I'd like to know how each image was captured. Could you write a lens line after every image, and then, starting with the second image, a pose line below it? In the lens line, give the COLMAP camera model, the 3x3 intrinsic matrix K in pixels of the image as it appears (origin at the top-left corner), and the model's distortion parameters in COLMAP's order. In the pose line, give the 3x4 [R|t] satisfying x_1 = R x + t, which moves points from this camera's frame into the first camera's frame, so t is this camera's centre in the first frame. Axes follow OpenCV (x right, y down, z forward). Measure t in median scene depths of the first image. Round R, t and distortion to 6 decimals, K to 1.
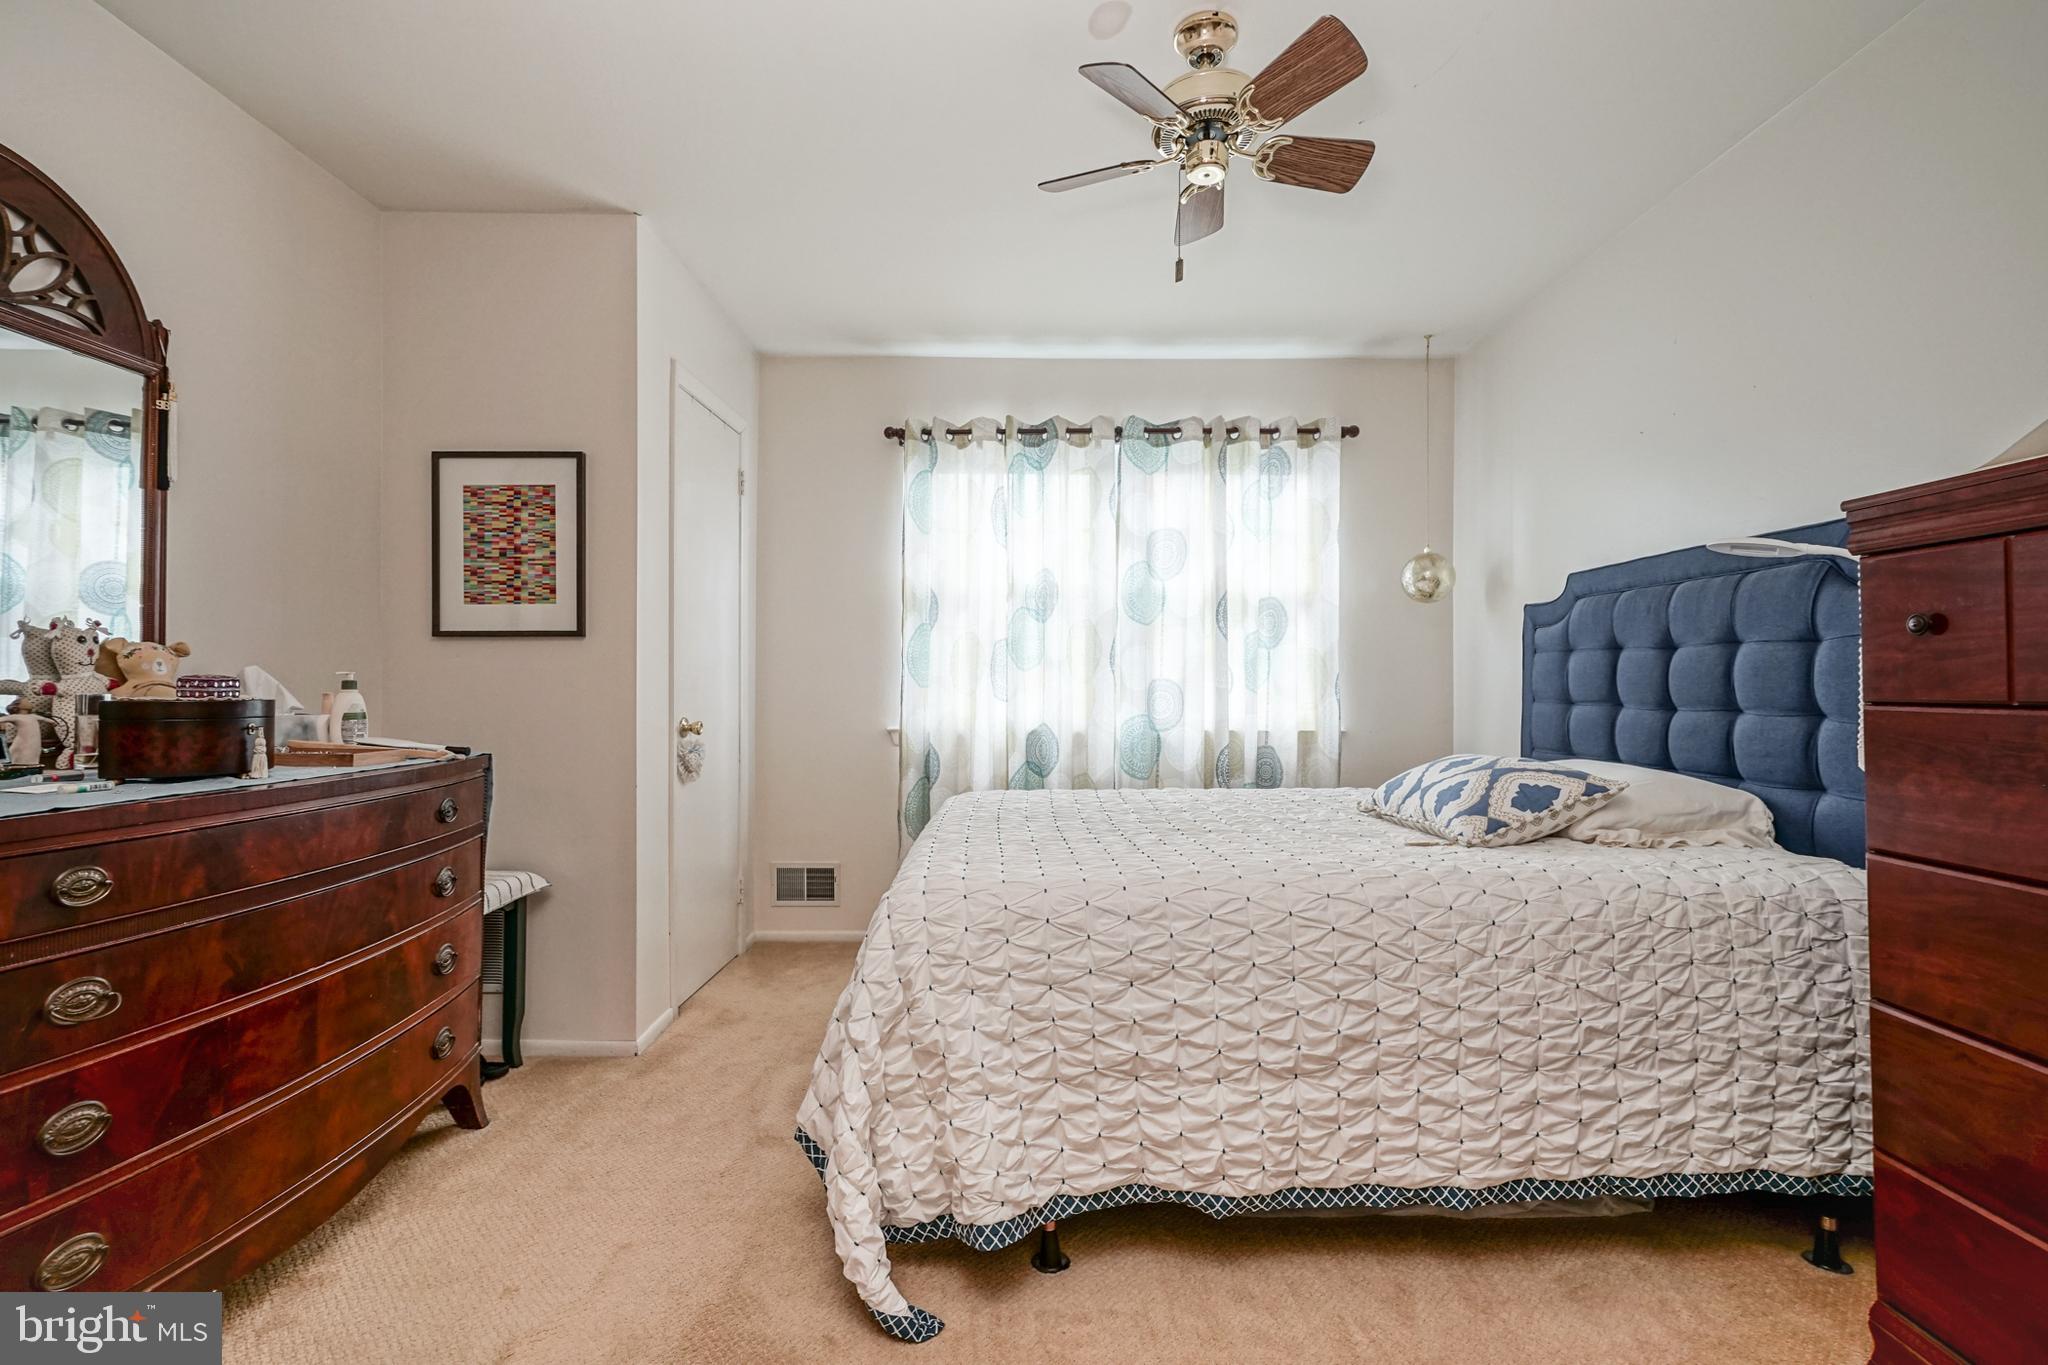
lens RADIAL K [[940.1, 0, 1031.5], [0, 940.1, 672.2], [0, 0, 1]] dist [-0.005036, 0.002120]
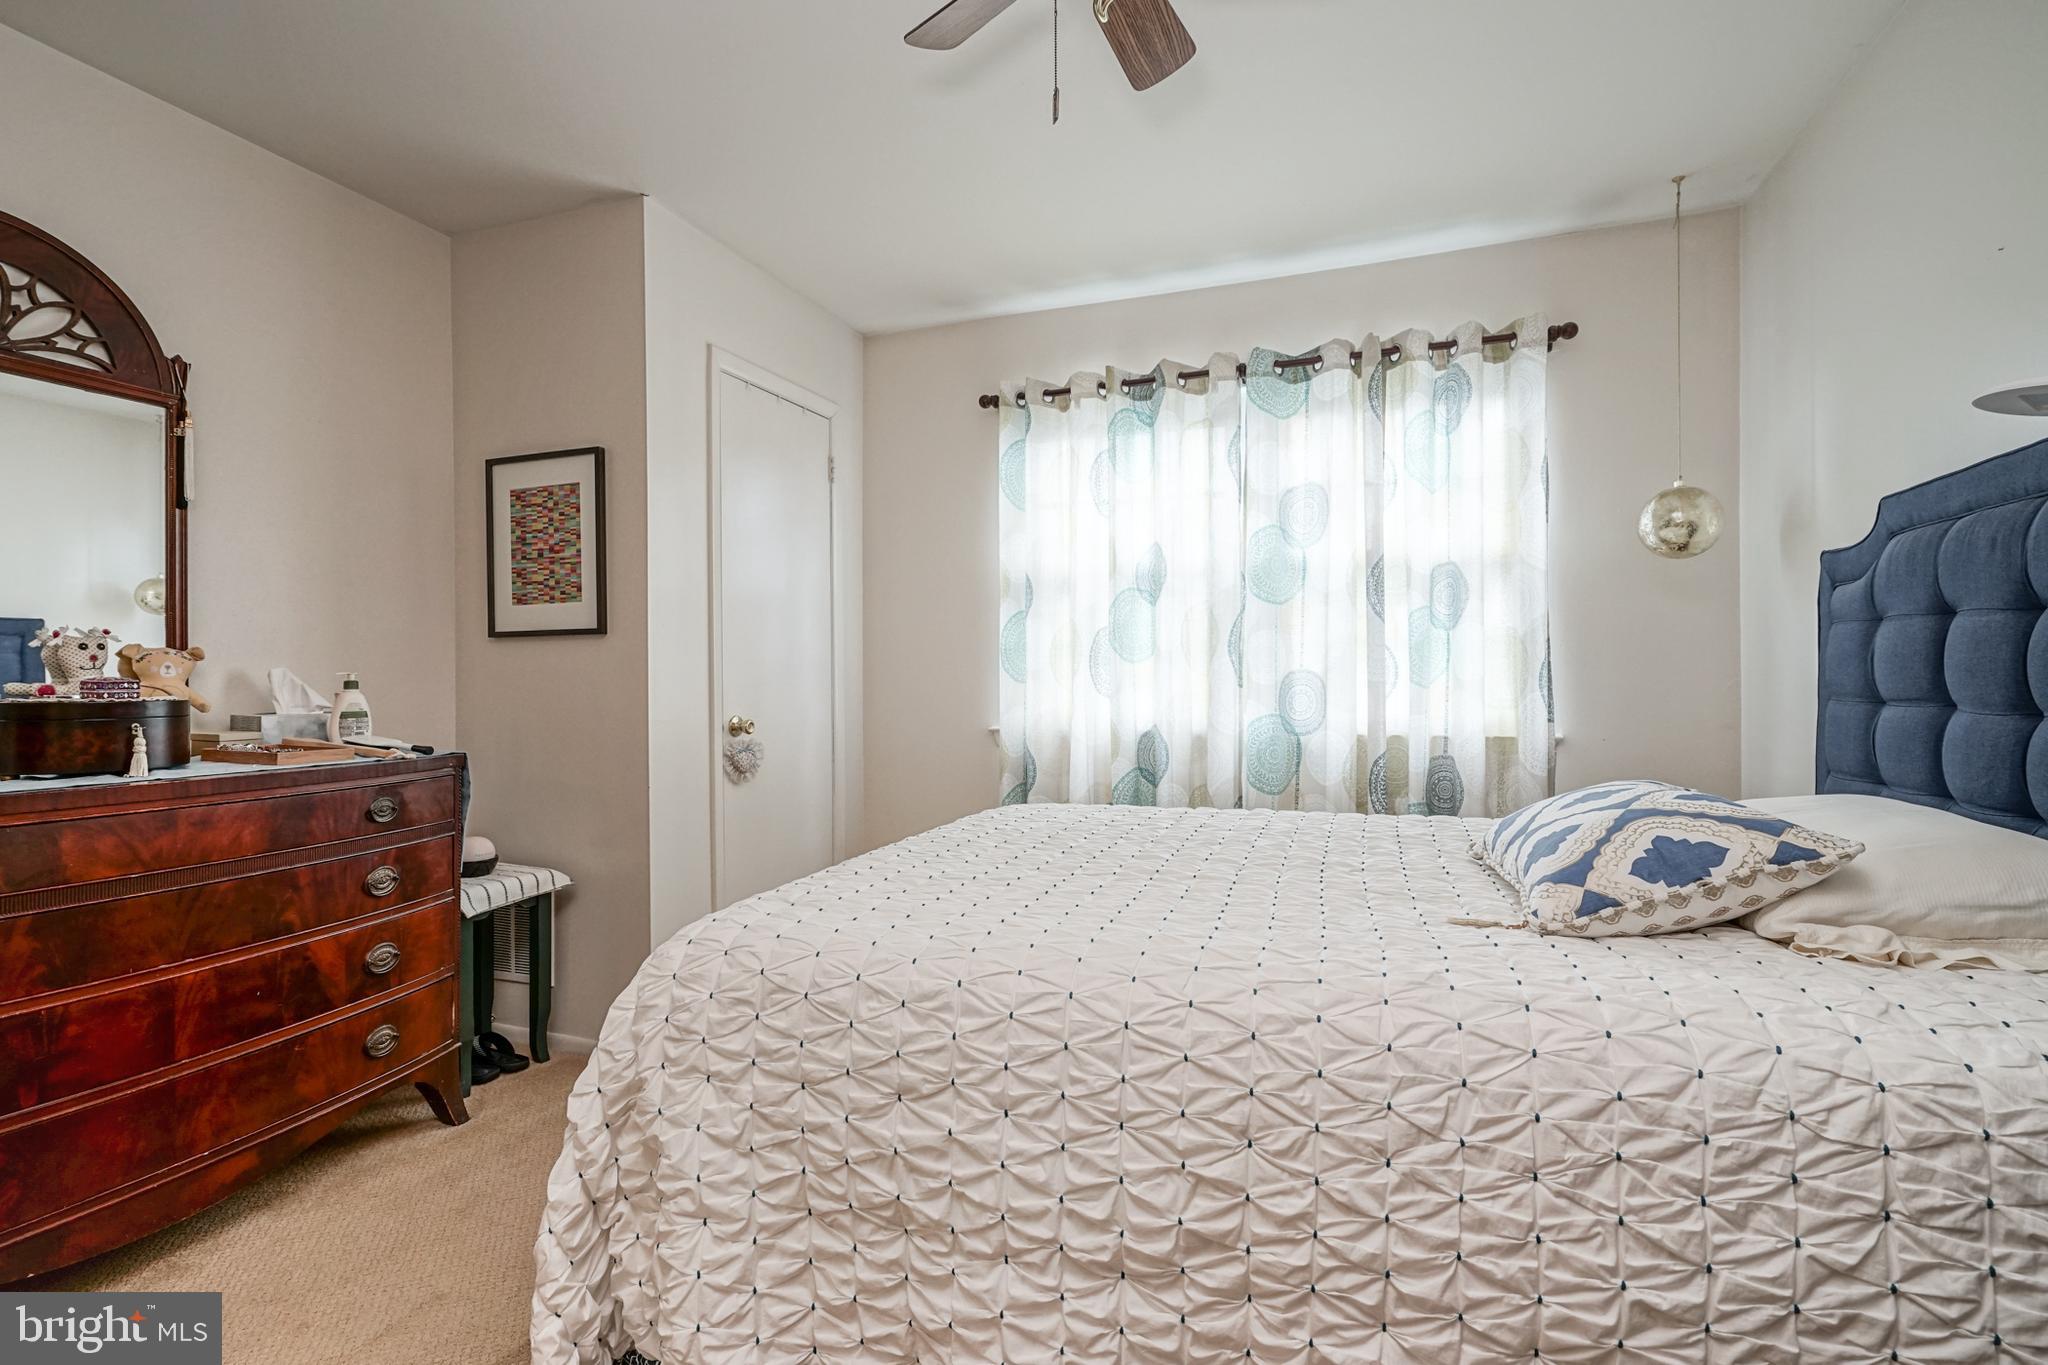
lens RADIAL K [[940.1, 0, 1031.5], [0, 940.1, 672.2], [0, 0, 1]] dist [-0.005036, 0.002120]
pose [[0.936733, -0.009860, -0.349907, 0.434143], [0.012189, 0.999916, 0.004453, 0.004851], [0.349833, -0.008436, 0.936774, 0.349708]]
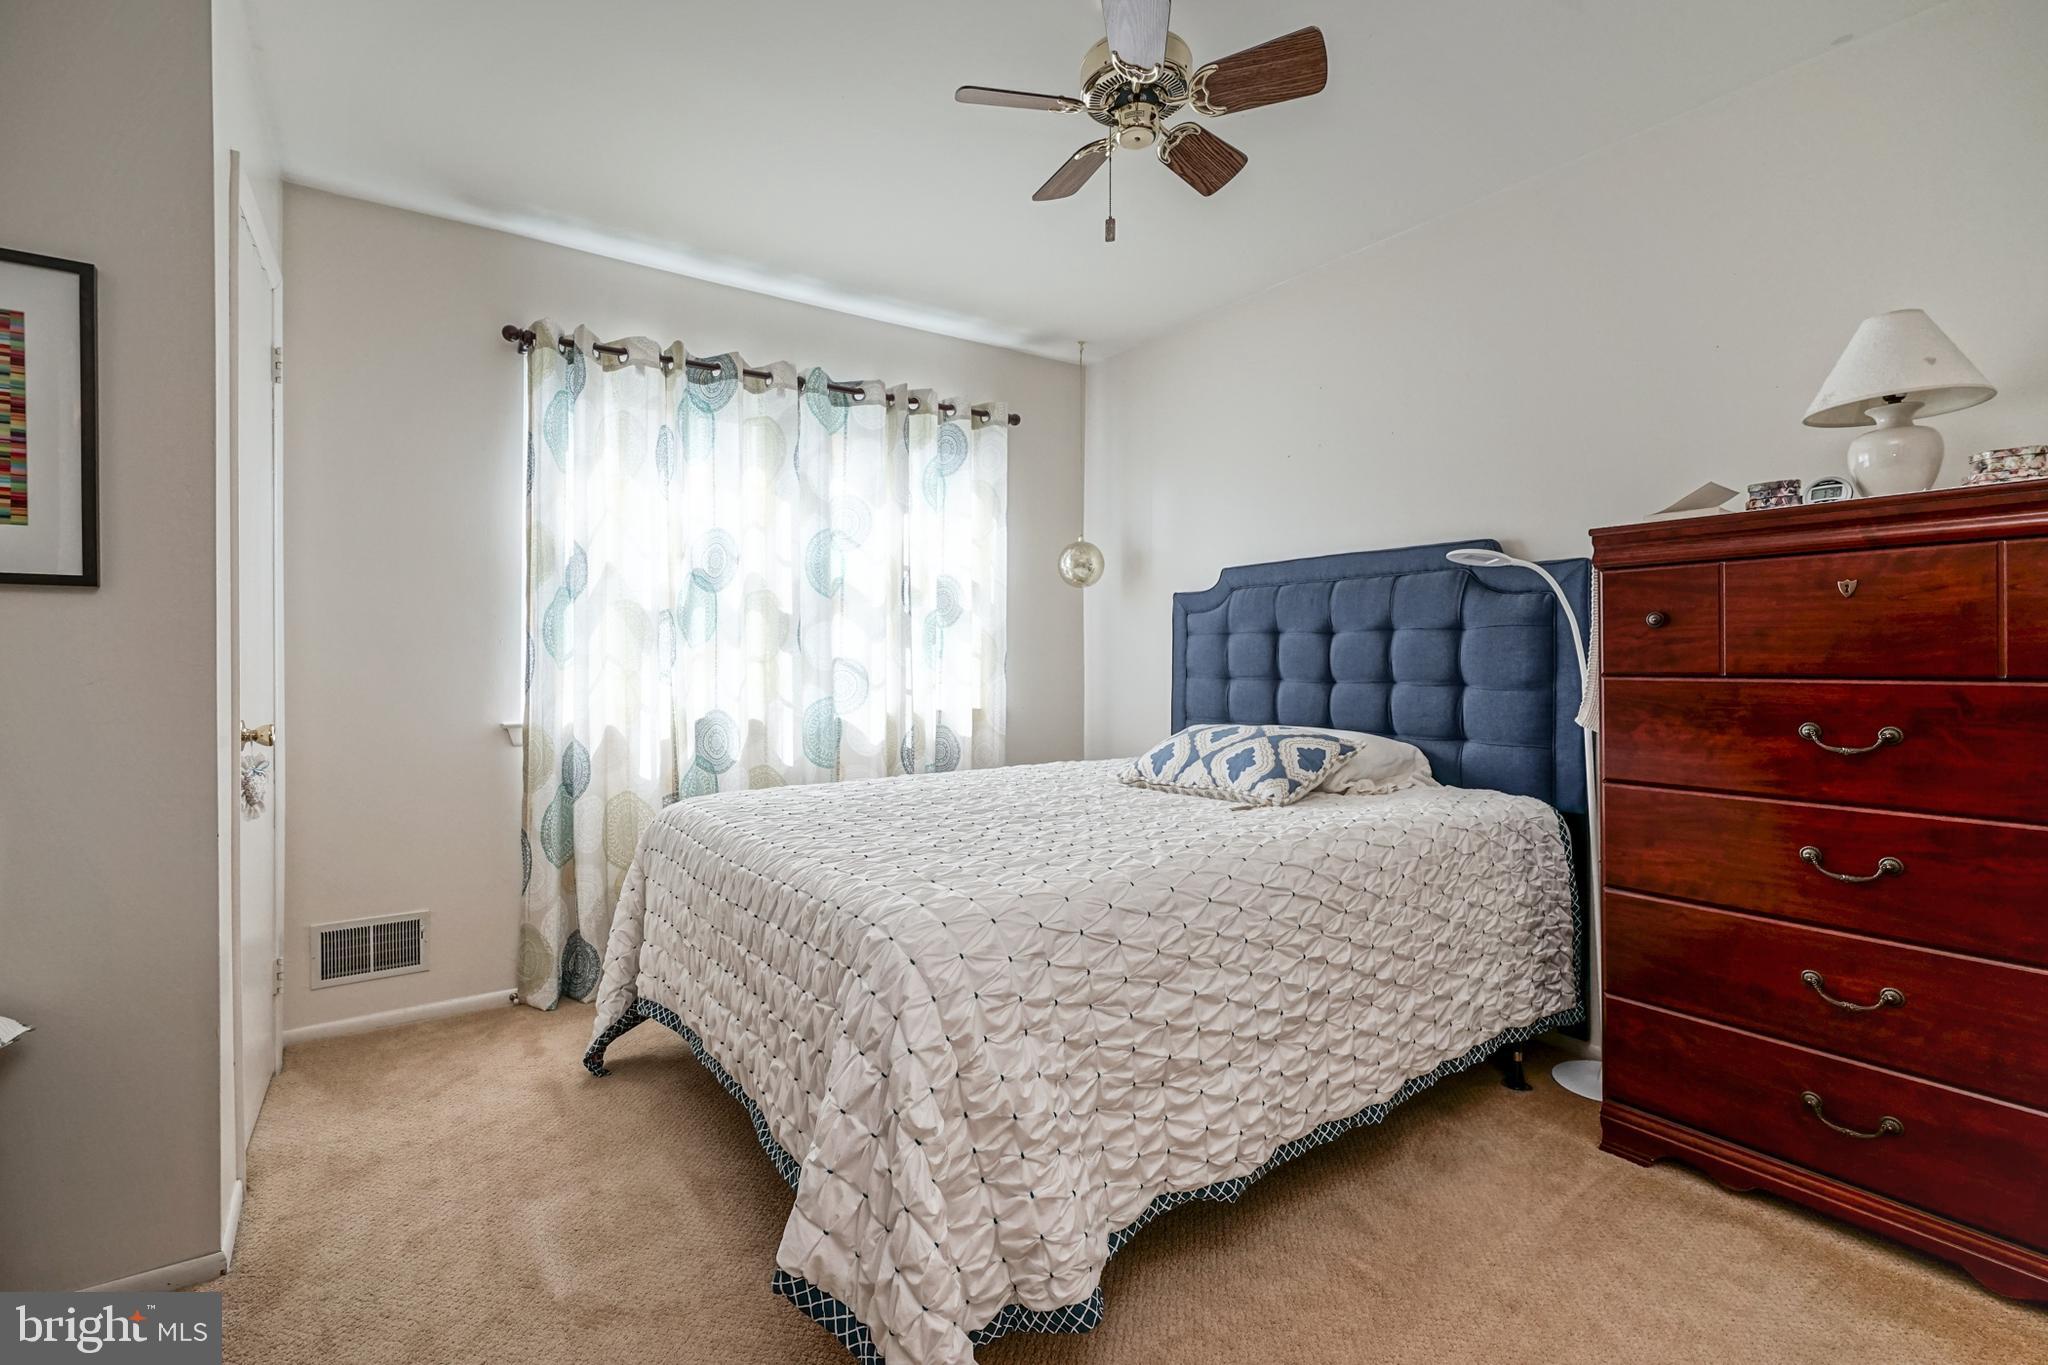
lens RADIAL K [[934.2, 0, 1035.2], [0, 934.2, 657.9], [0, 0, 1]] dist [-0.003431, 0.000655]
pose [[0.816844, -0.001451, 0.576857, -0.505299], [-0.003068, 0.999972, 0.006860, 0.000320], [-0.576850, -0.007374, 0.816817, 0.298694]]
